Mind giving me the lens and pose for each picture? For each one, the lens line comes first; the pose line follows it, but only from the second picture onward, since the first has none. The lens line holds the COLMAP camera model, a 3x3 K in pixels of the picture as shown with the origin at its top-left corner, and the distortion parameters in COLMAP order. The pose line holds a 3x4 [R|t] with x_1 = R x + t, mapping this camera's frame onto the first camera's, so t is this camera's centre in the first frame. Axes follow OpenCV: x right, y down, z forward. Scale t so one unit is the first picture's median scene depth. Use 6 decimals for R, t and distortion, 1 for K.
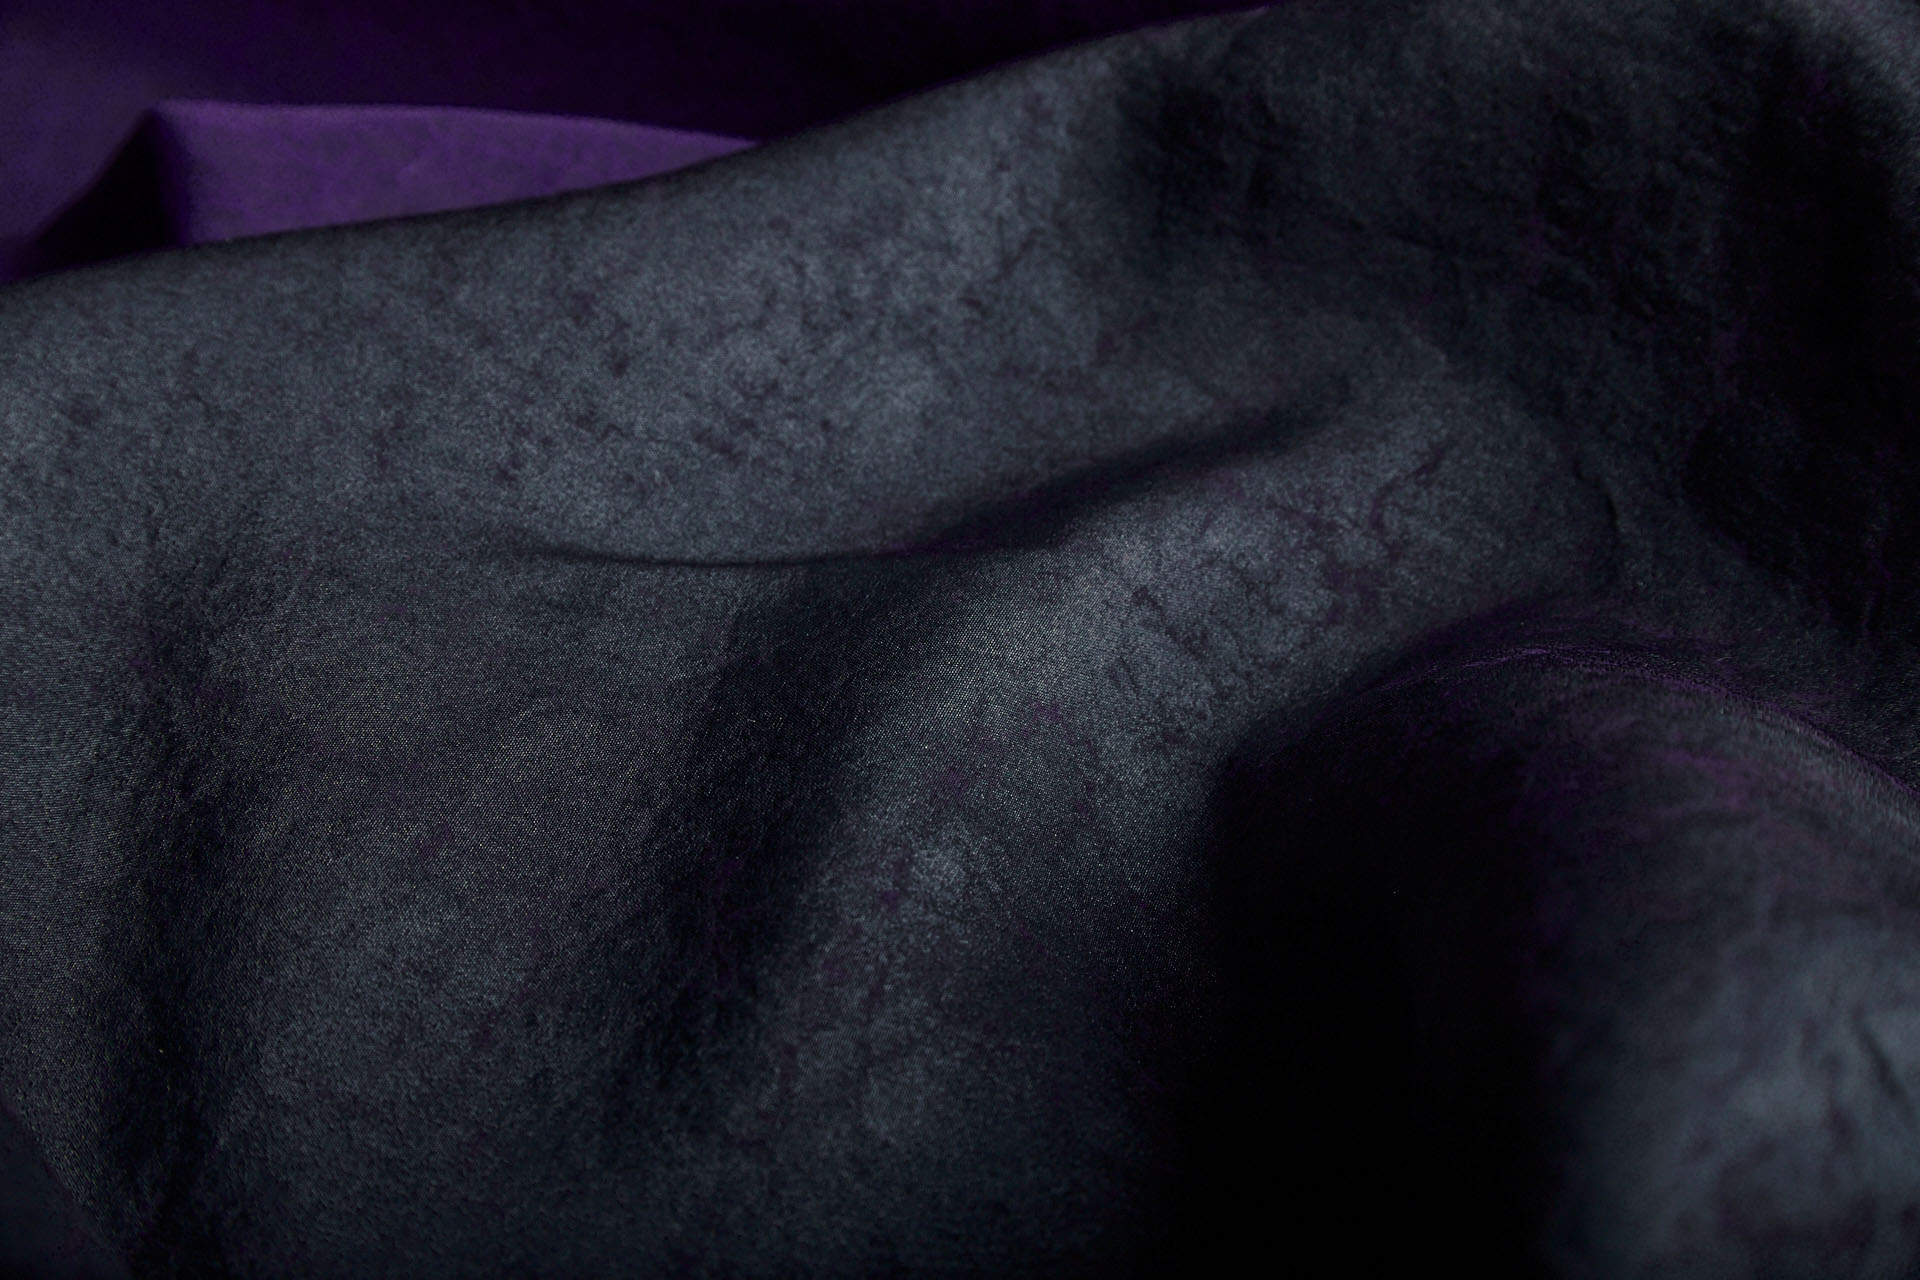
lens RADIAL K [[4130.9, 0, 952.8], [0, 4130.9, 633.0], [0, 0, 1]] dist [-0.304565, 0.000000]
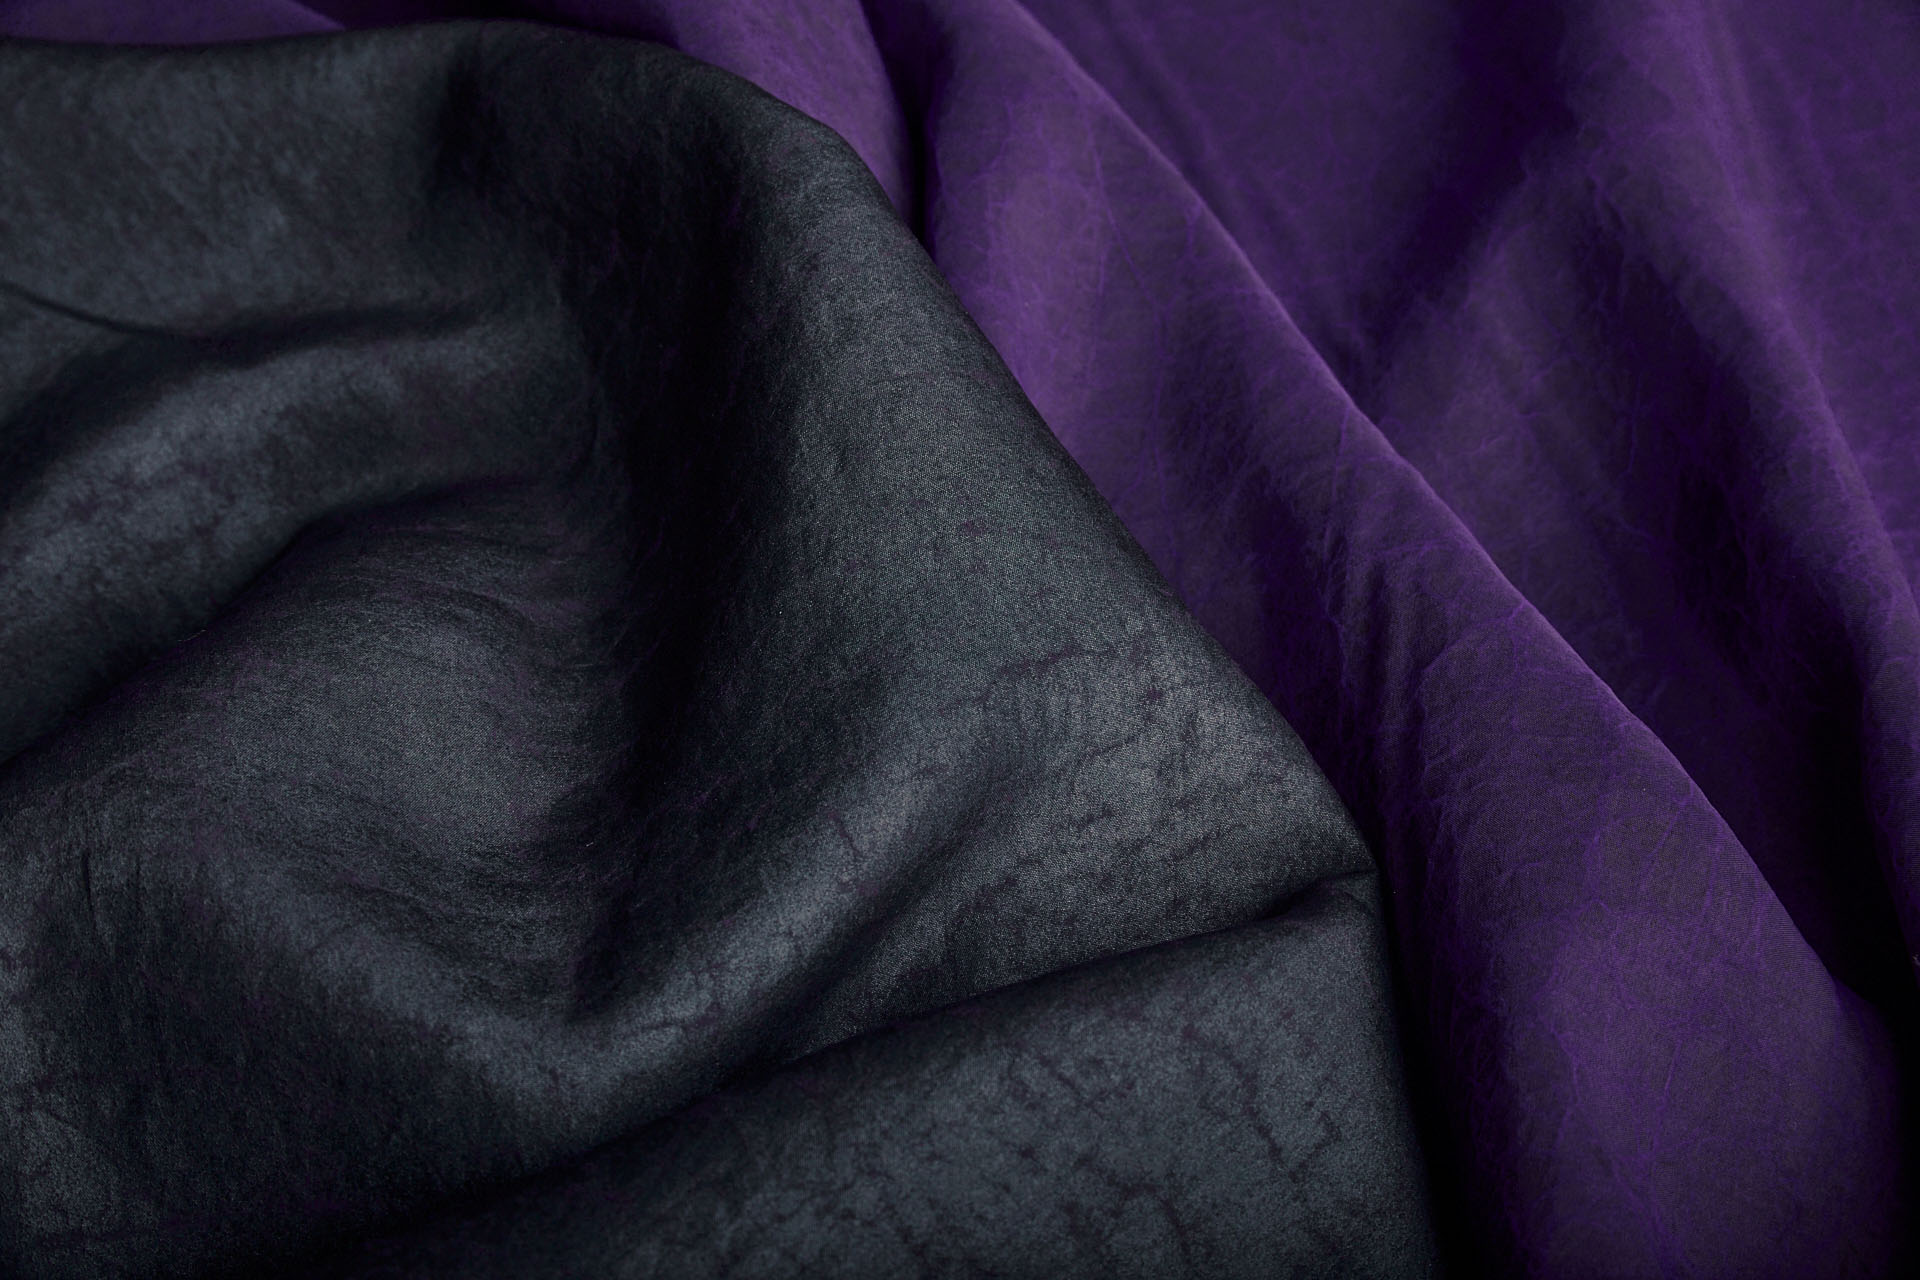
lens RADIAL K [[4062.8, 0, 958.7], [0, 4062.8, 630.1], [0, 0, 1]] dist [-0.210925, 0.000000]
pose [[0.908710, 0.296024, -0.294307, 0.747607], [-0.220861, 0.939238, 0.262780, -0.387460], [0.354213, -0.173790, 0.918875, -0.353404]]
